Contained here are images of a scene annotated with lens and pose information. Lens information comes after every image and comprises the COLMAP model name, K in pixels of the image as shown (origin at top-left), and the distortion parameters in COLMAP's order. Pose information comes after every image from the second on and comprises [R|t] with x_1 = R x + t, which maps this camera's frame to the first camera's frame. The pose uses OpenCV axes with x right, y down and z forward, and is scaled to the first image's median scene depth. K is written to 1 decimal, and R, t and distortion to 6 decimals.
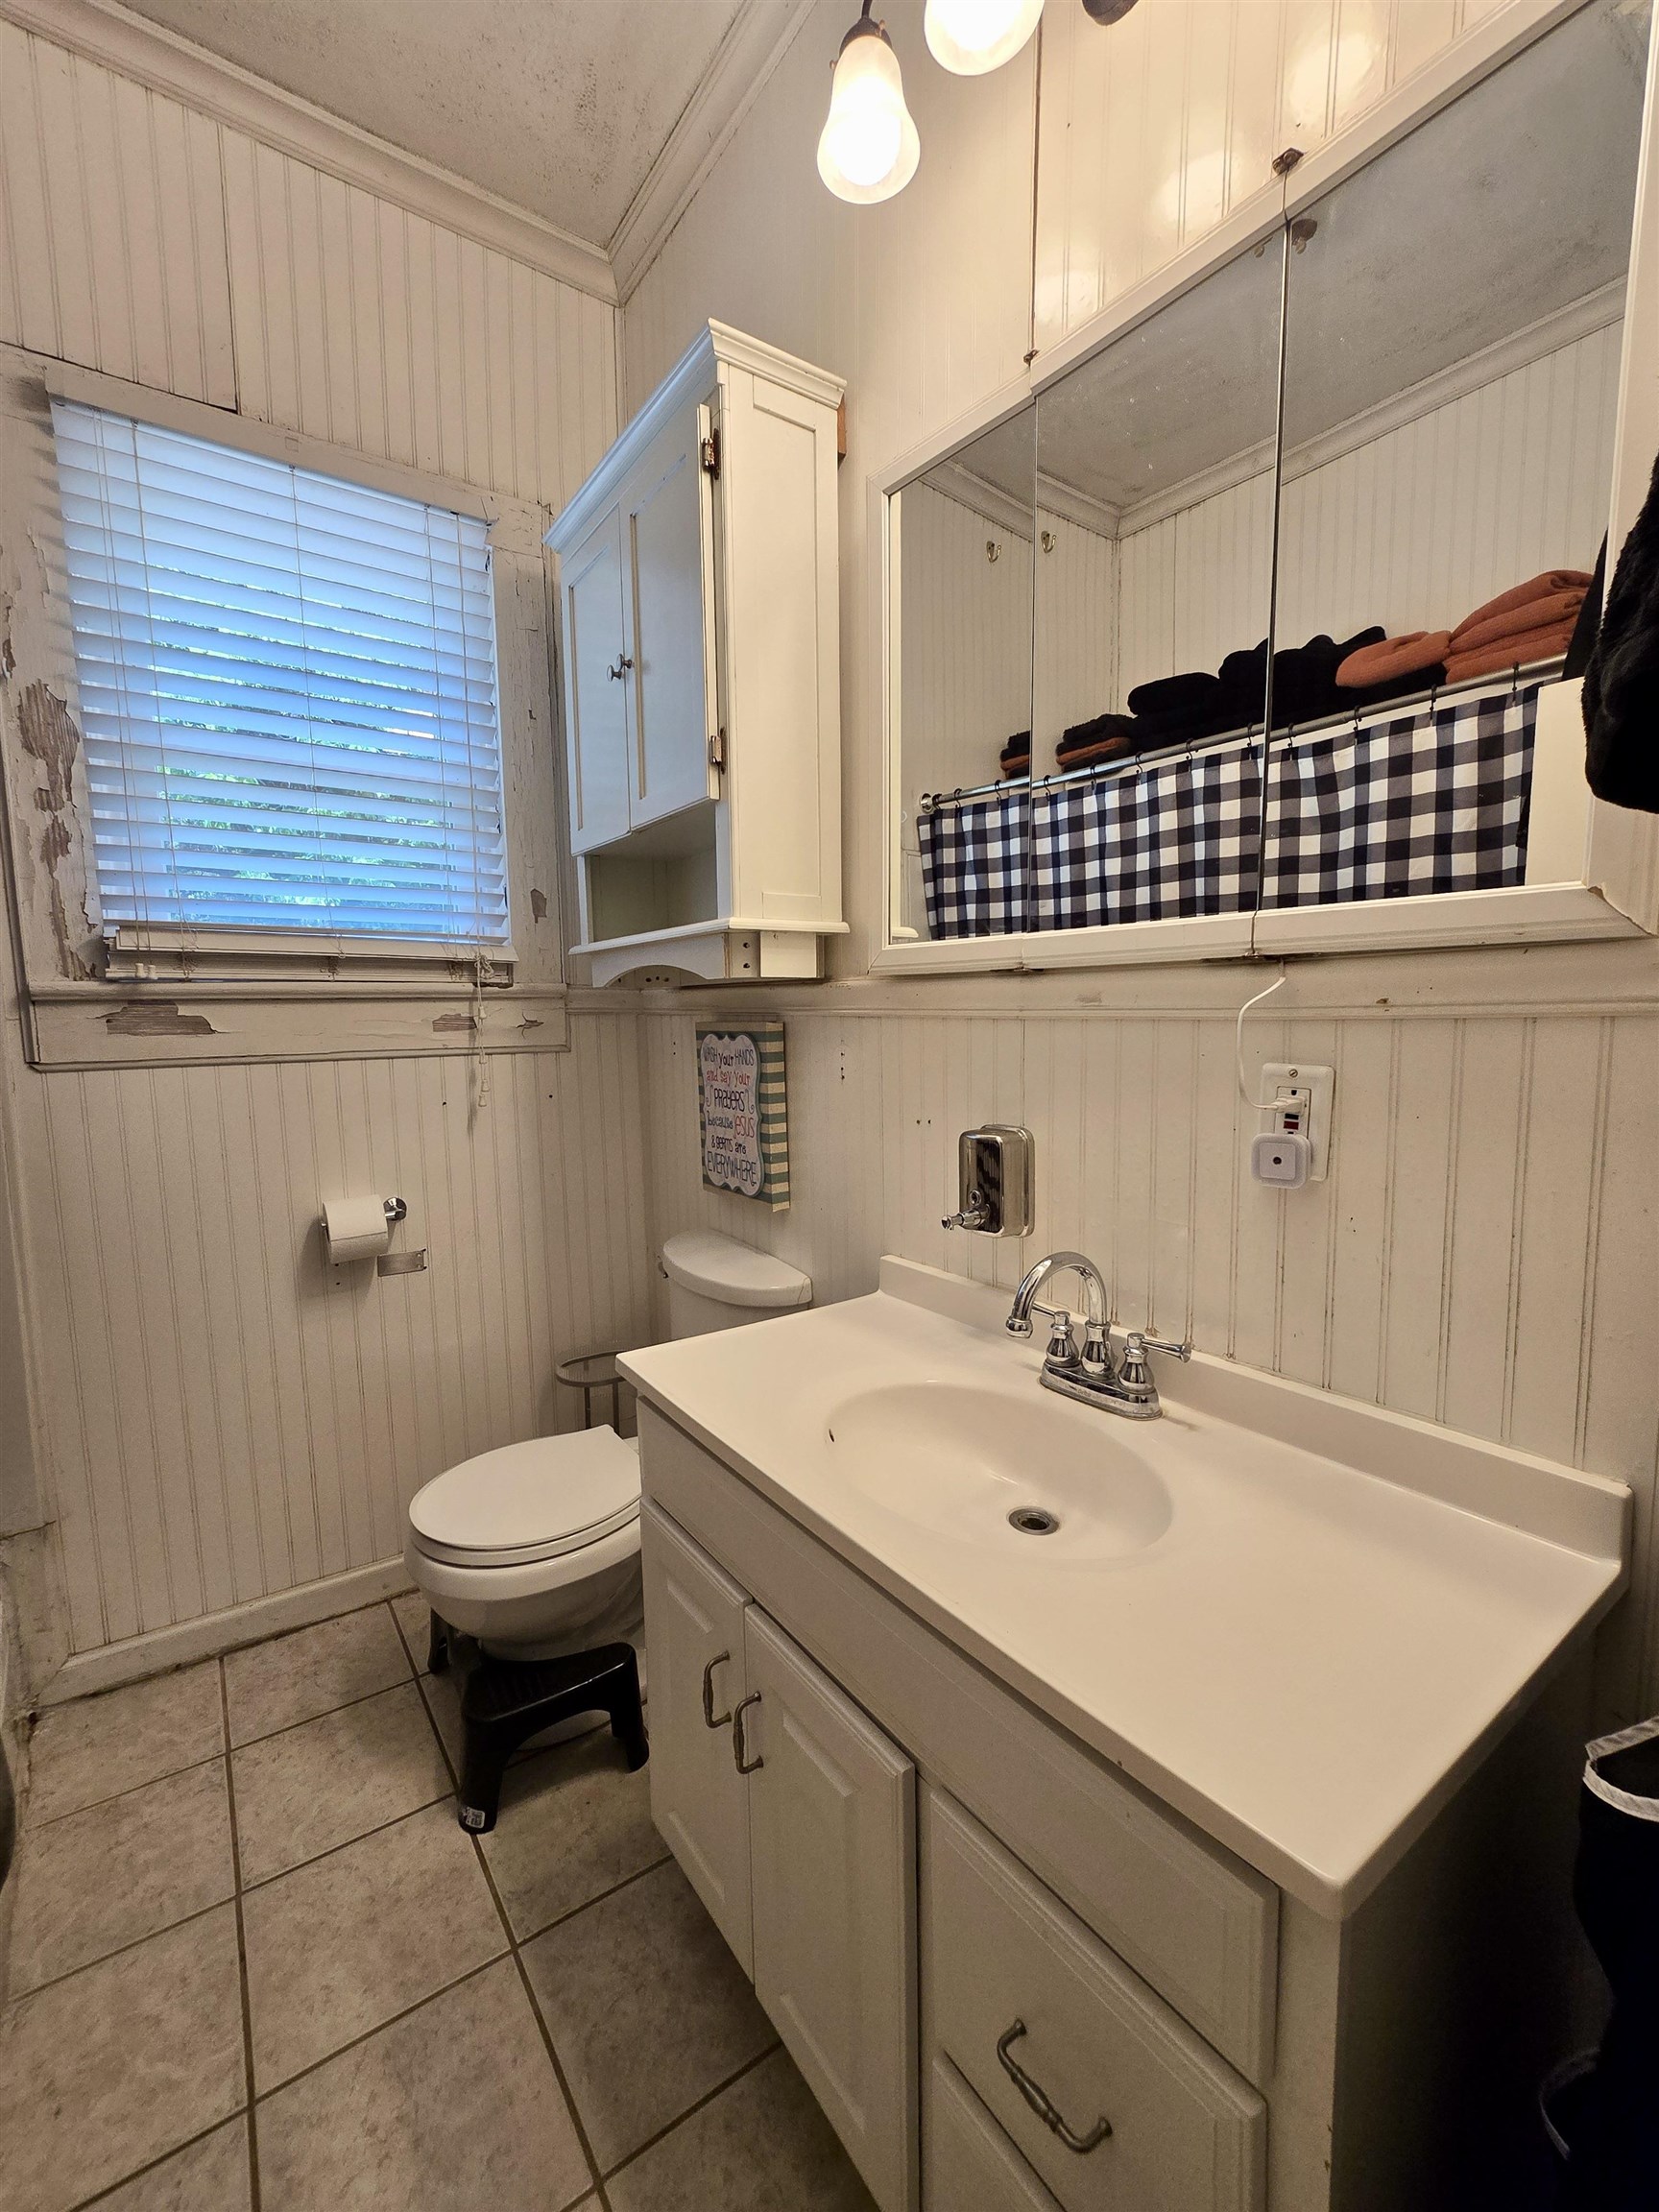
lens RADIAL K [[909.4, 0, 807.6], [0, 909.4, 1106.8], [0, 0, 1]] dist [-0.002874, -0.000679]
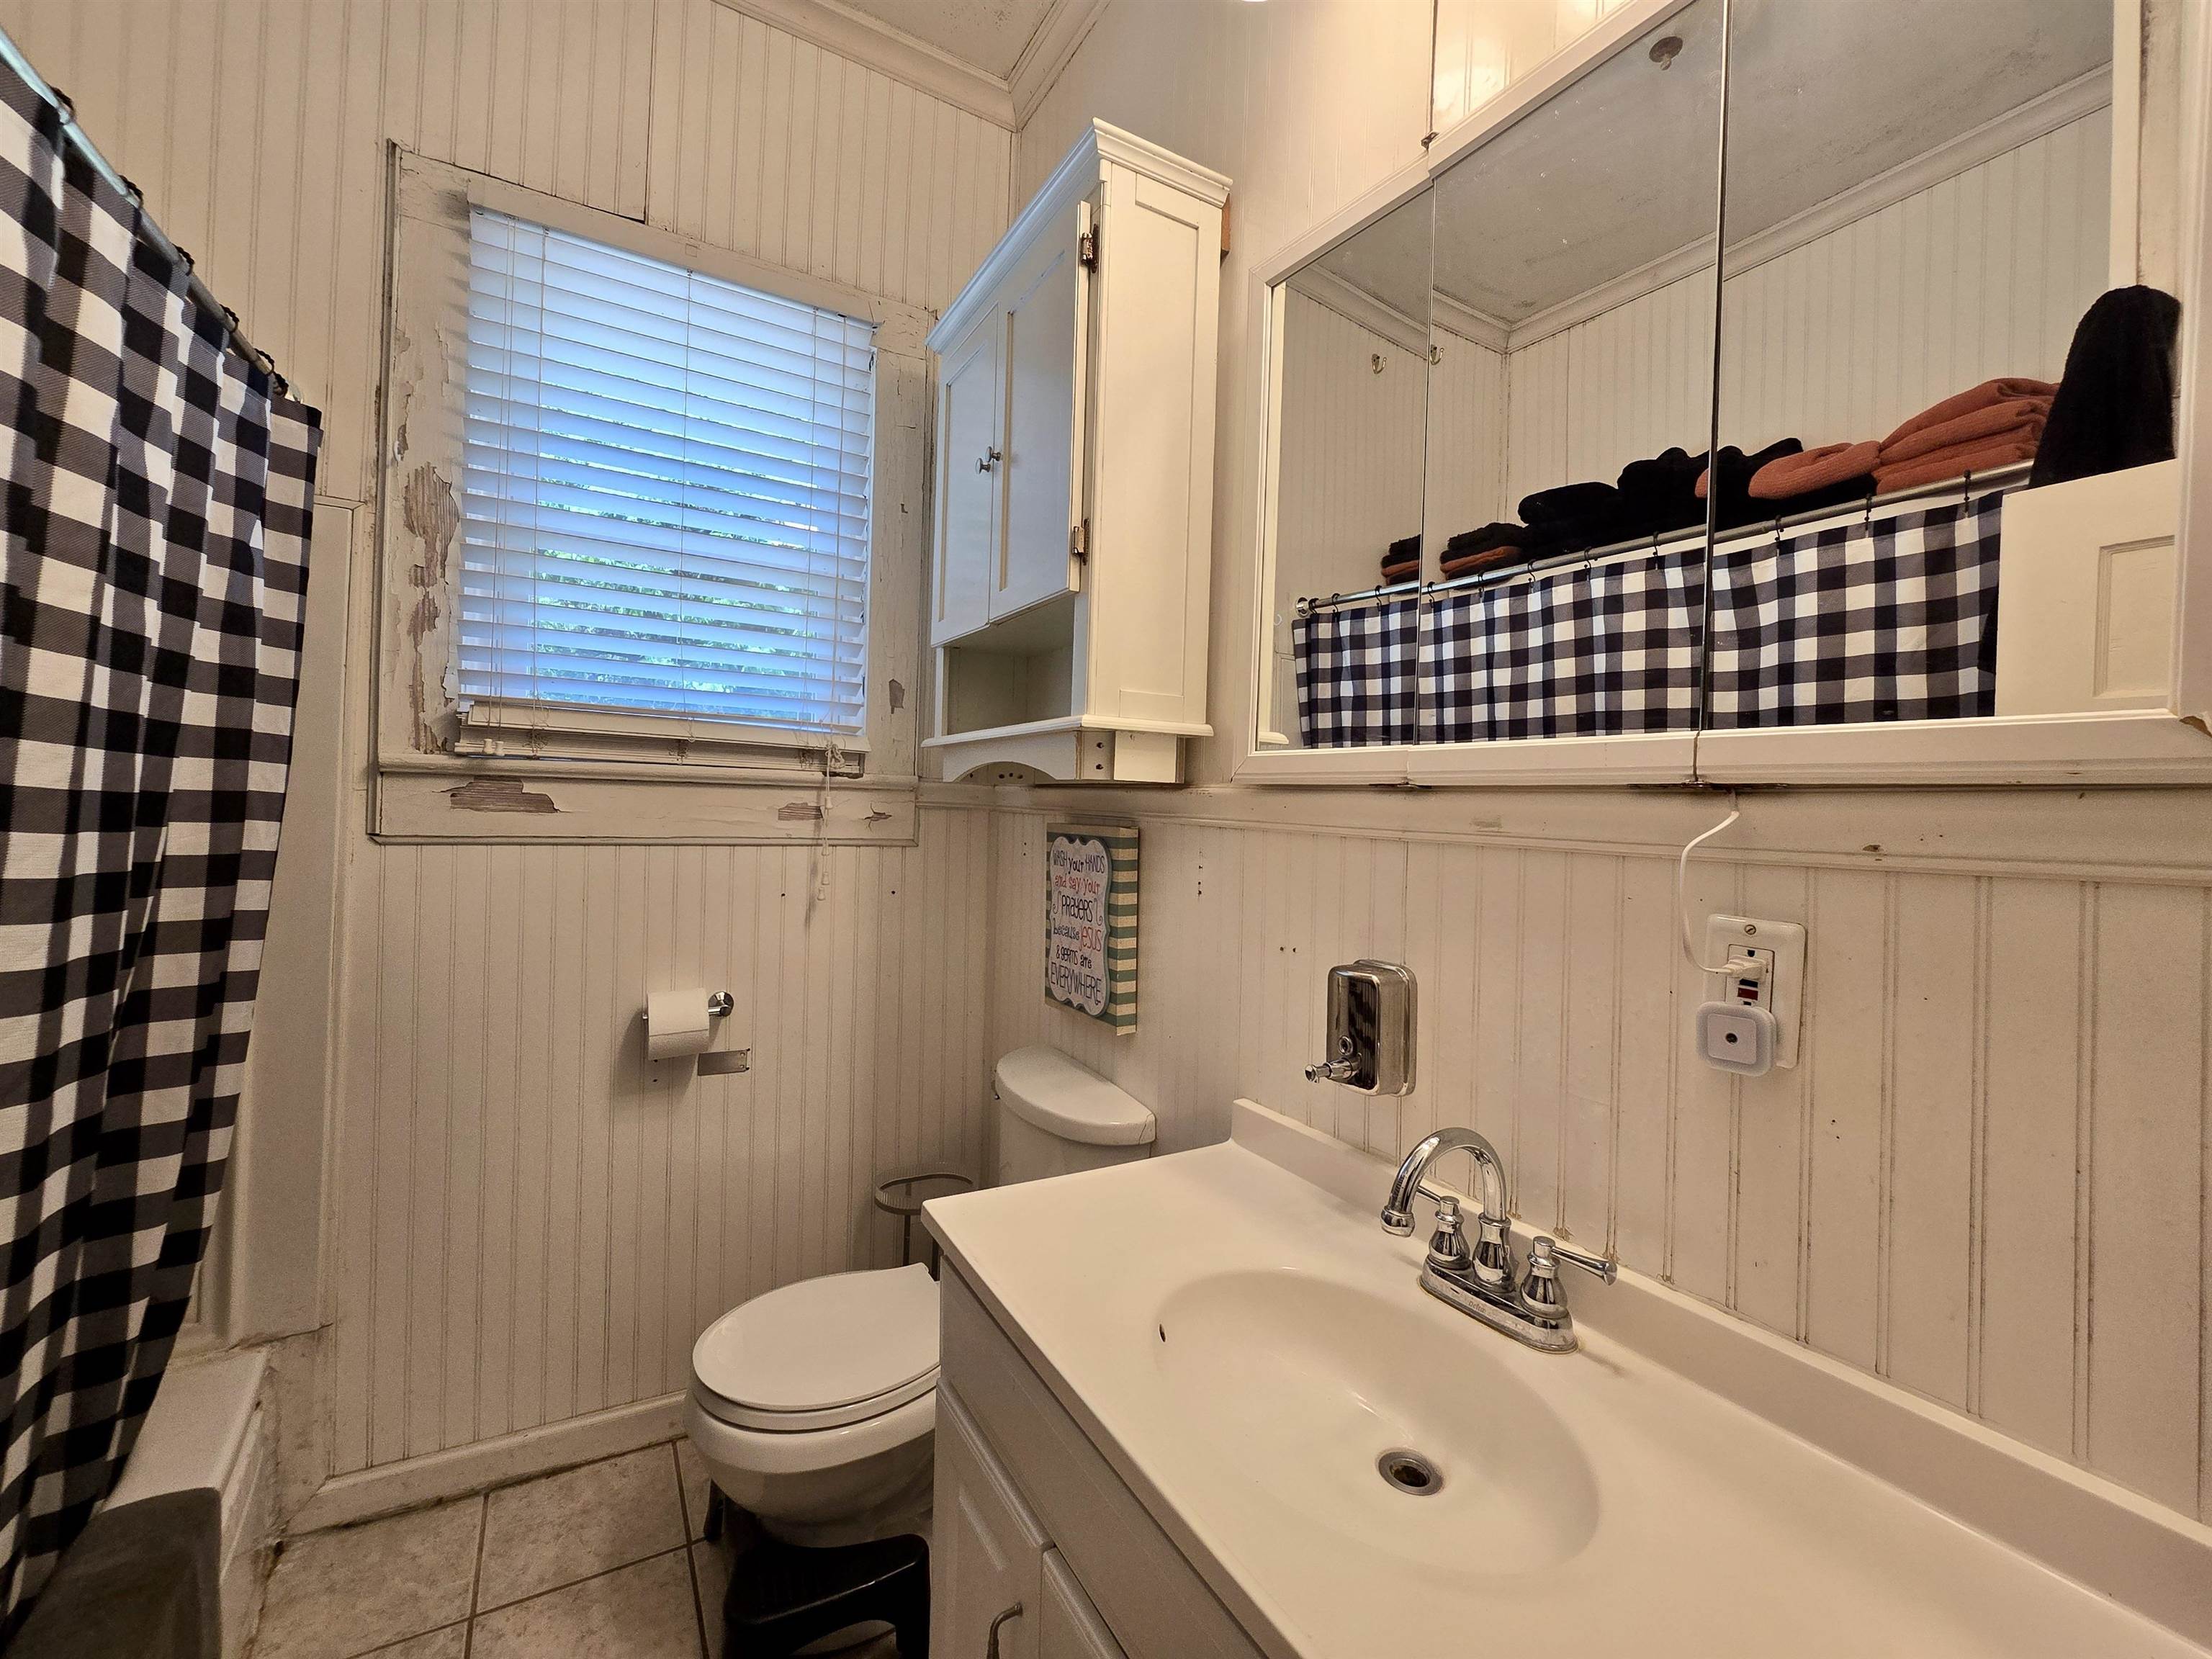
lens RADIAL K [[909.4, 0, 1098.3], [0, 909.4, 806.2], [0, 0, 1]] dist [-0.002874, -0.000679]
pose [[0.995314, 0.045266, -0.085452, 0.011030], [-0.054156, 0.993022, -0.104763, -0.016778], [0.080113, 0.108900, 0.990819, 0.077961]]
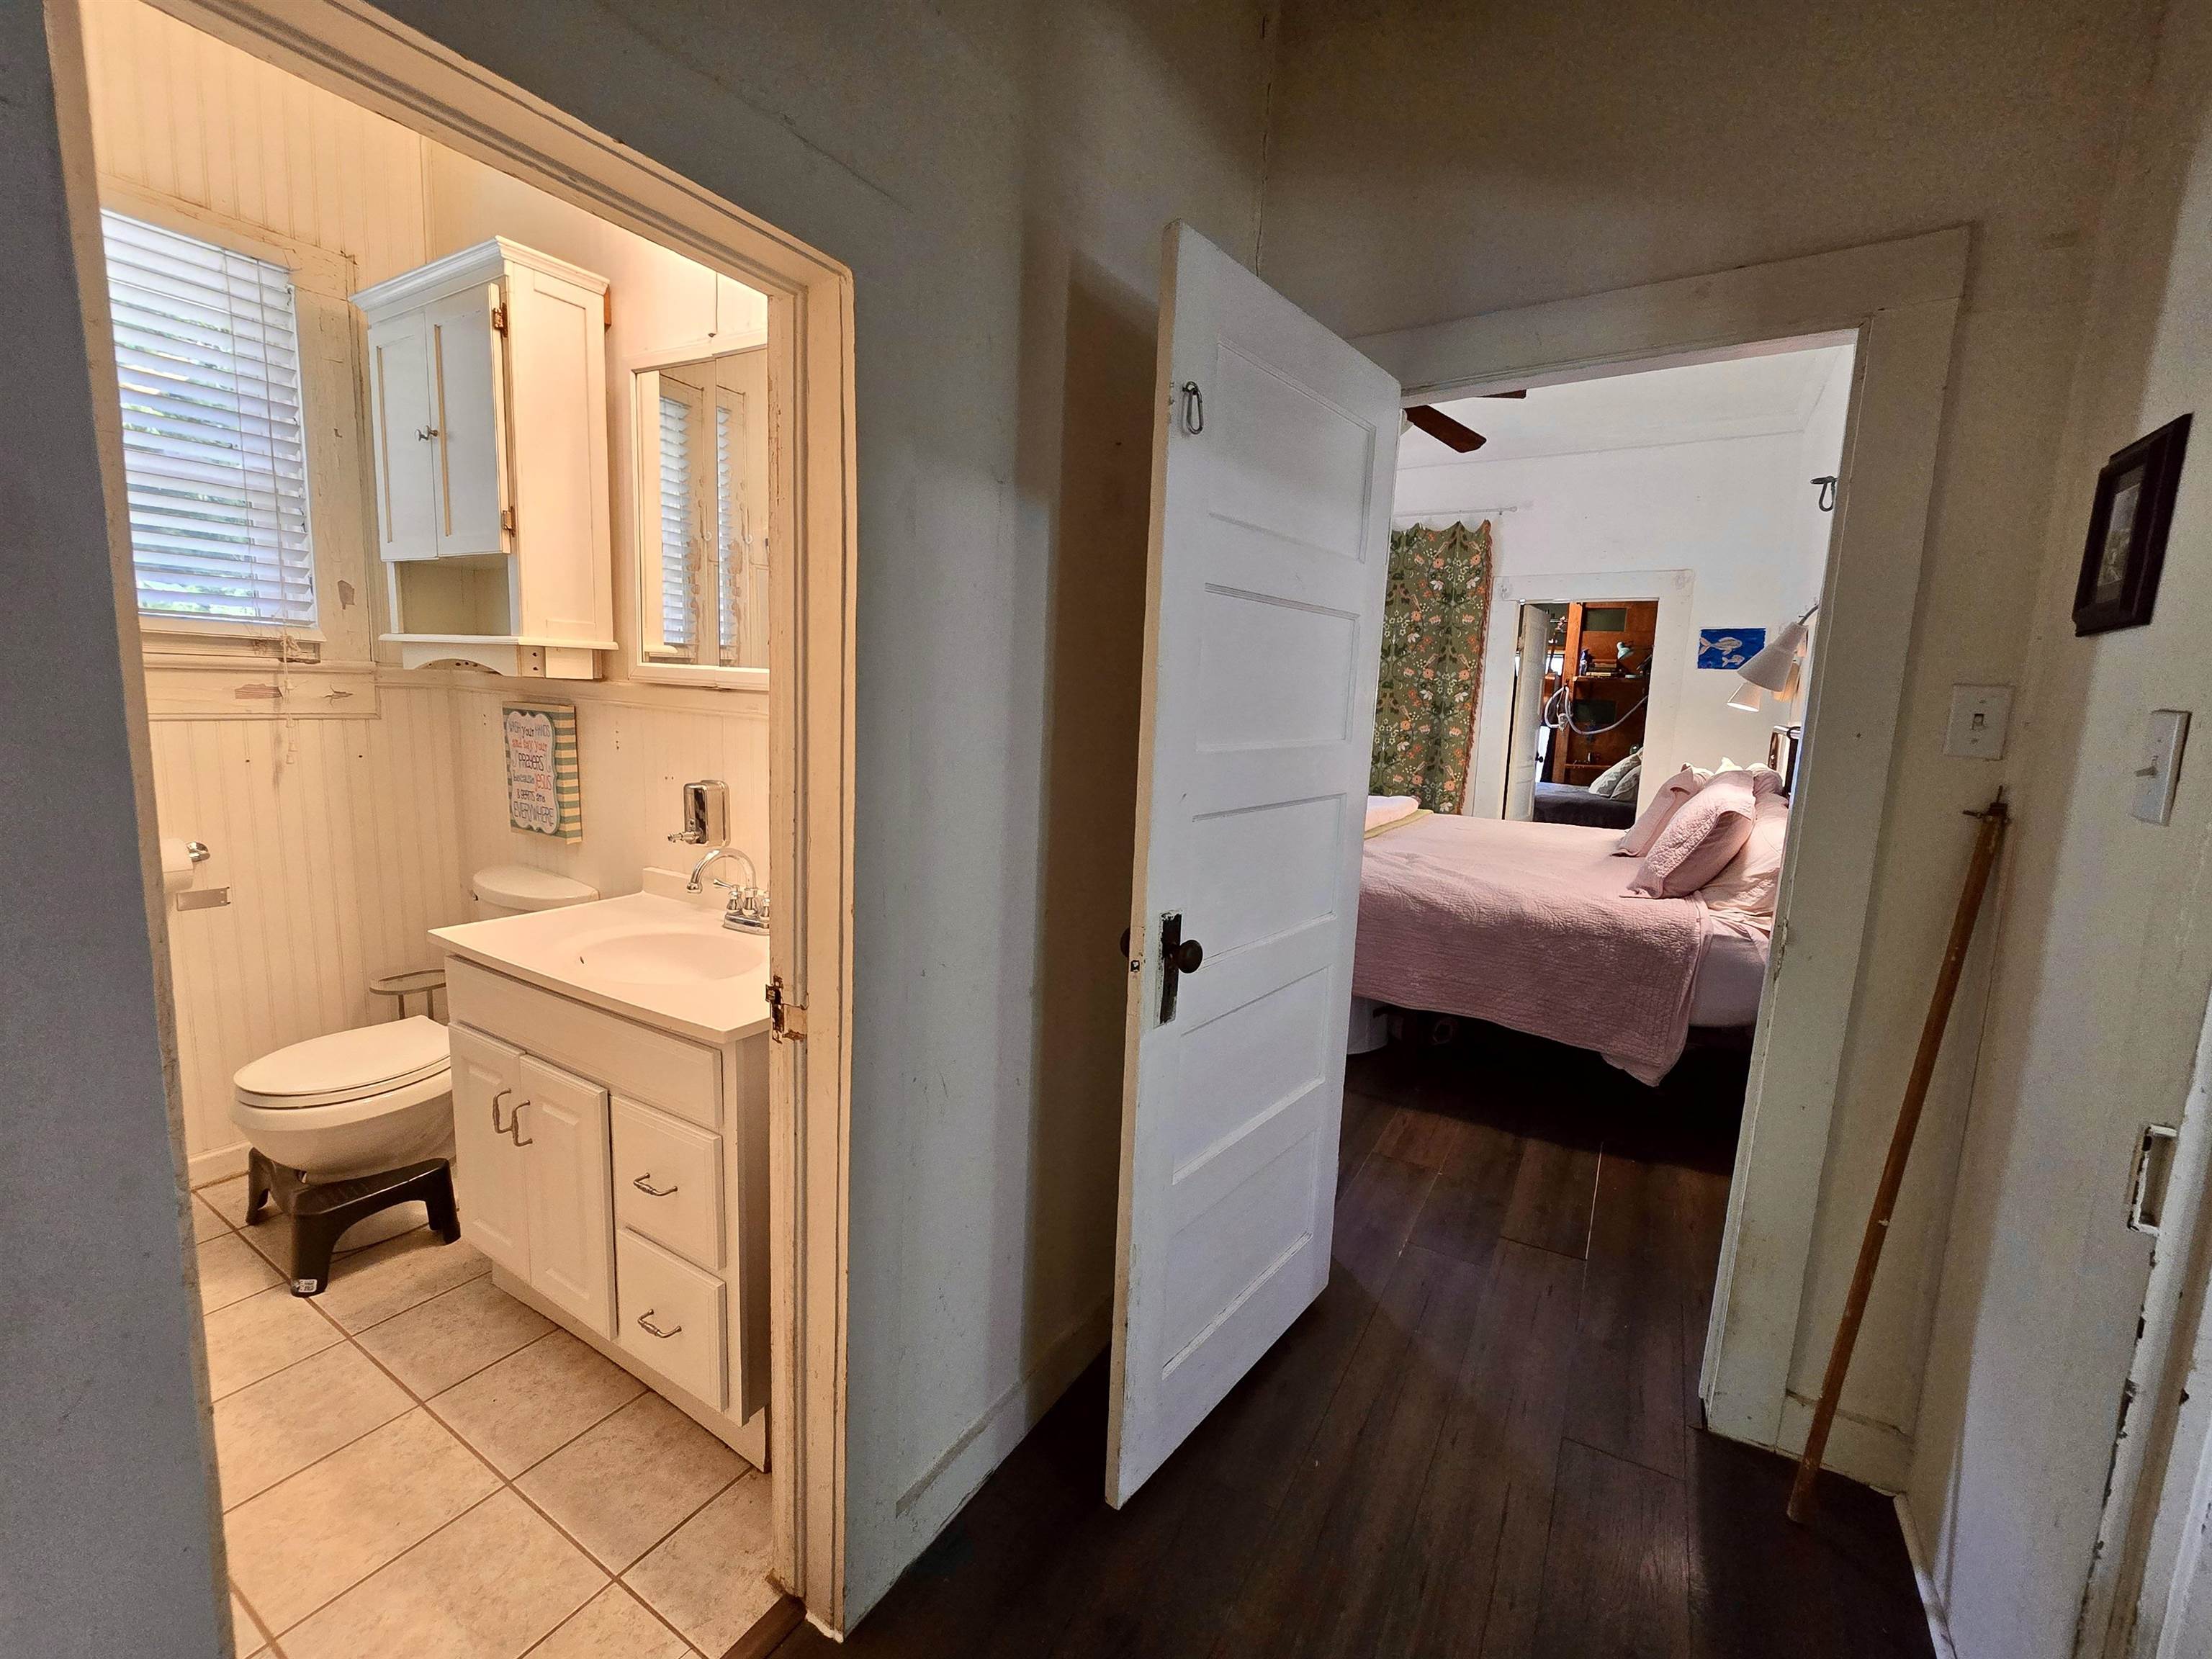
lens RADIAL K [[909.4, 0, 1107.8], [0, 909.4, 806.7], [0, 0, 1]] dist [-0.002874, -0.000679]
pose [[0.908201, -0.002808, 0.418526, 0.135438], [-0.012215, 0.999374, 0.033210, 0.003726], [-0.418357, -0.035274, 0.907597, -0.611900]]
